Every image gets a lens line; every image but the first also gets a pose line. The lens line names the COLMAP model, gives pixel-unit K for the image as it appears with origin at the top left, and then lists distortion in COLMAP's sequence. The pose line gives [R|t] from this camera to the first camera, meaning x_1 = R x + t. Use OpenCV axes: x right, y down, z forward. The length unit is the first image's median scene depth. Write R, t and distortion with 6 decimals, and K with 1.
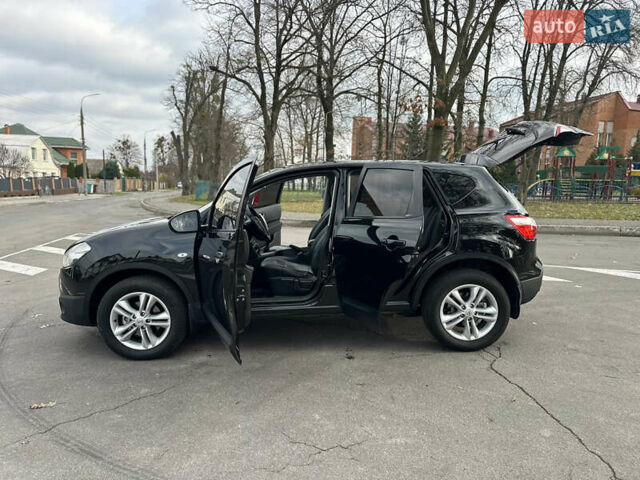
lens RADIAL K [[452.0, 0, 330.6], [0, 452.0, 242.9], [0, 0, 1]] dist [0.035021, -0.051862]
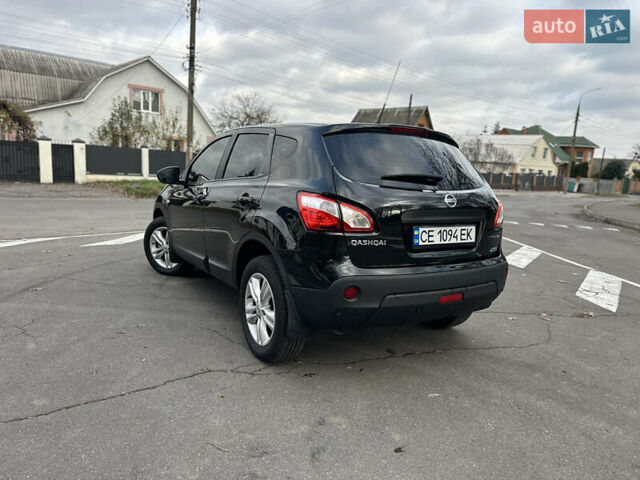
lens RADIAL K [[452.0, 0, 321.4], [0, 452.0, 241.7], [0, 0, 1]] dist [0.035021, -0.051862]
pose [[0.479979, 0.156014, -0.863296, 0.117458], [-0.159020, 0.983231, 0.089276, -0.005989], [0.862748, 0.094431, 0.496739, 0.078433]]
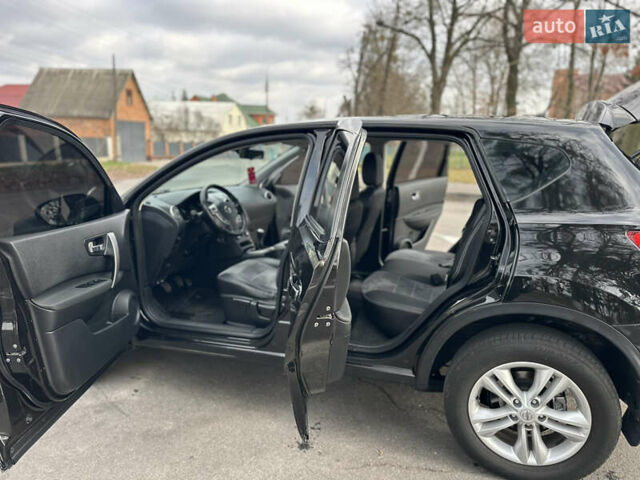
lens RADIAL K [[452.0, 0, 326.5], [0, 452.0, 246.2], [0, 0, 1]] dist [0.035021, -0.051862]
pose [[0.922110, 0.086015, -0.377247, 0.031227], [-0.053535, 0.993963, 0.095773, -0.008628], [0.383207, -0.068117, 0.921147, 0.050931]]
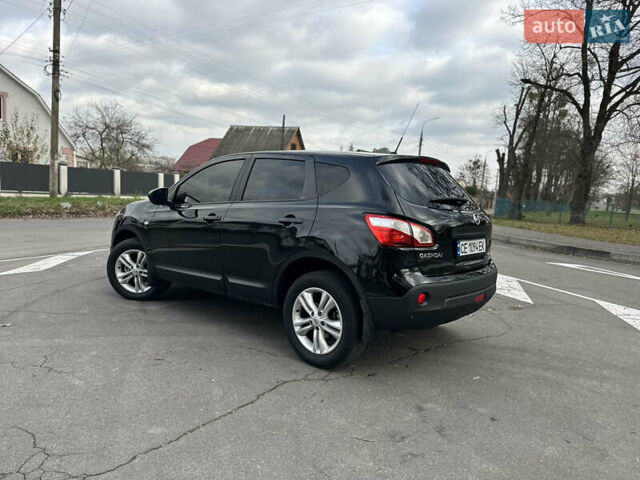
lens RADIAL K [[452.0, 0, 325.3], [0, 452.0, 242.0], [0, 0, 1]] dist [0.035021, -0.051862]
pose [[0.727901, 0.108097, -0.677108, 0.101599], [-0.138553, 0.990313, 0.009152, -0.000827], [0.671538, 0.087153, 0.735827, 0.040957]]
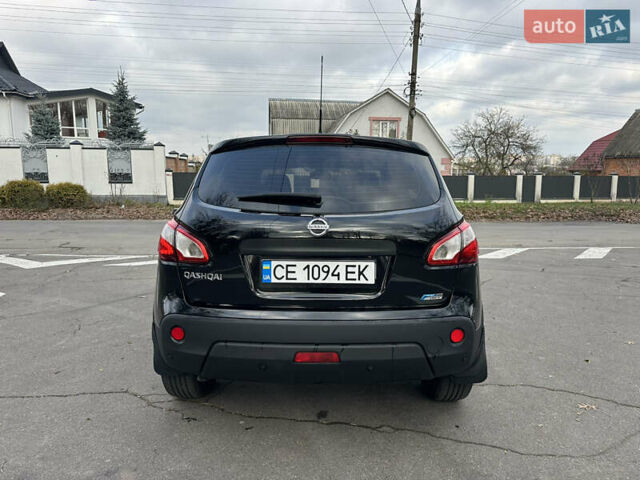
lens RADIAL K [[452.0, 0, 316.2], [0, 452.0, 238.0], [0, 0, 1]] dist [0.035021, -0.051862]
pose [[-0.070856, 0.111027, -0.991288, 0.117897], [-0.132927, 0.983871, 0.119697, -0.015500], [0.988590, 0.140250, -0.054955, 0.142120]]
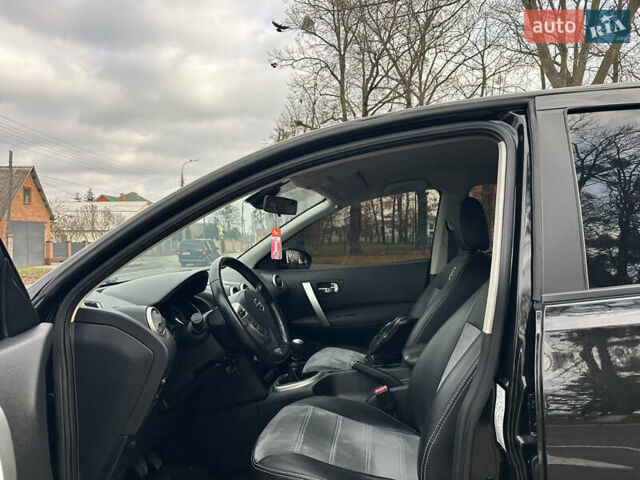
lens RADIAL K [[452.0, 0, 325.8], [0, 452.0, 250.6], [0, 0, 1]] dist [0.035021, -0.051862]
pose [[0.977347, -0.029063, -0.209640, -0.003600], [0.007051, 0.994448, -0.104993, -0.007146], [0.211527, 0.101136, 0.972125, 0.082808]]
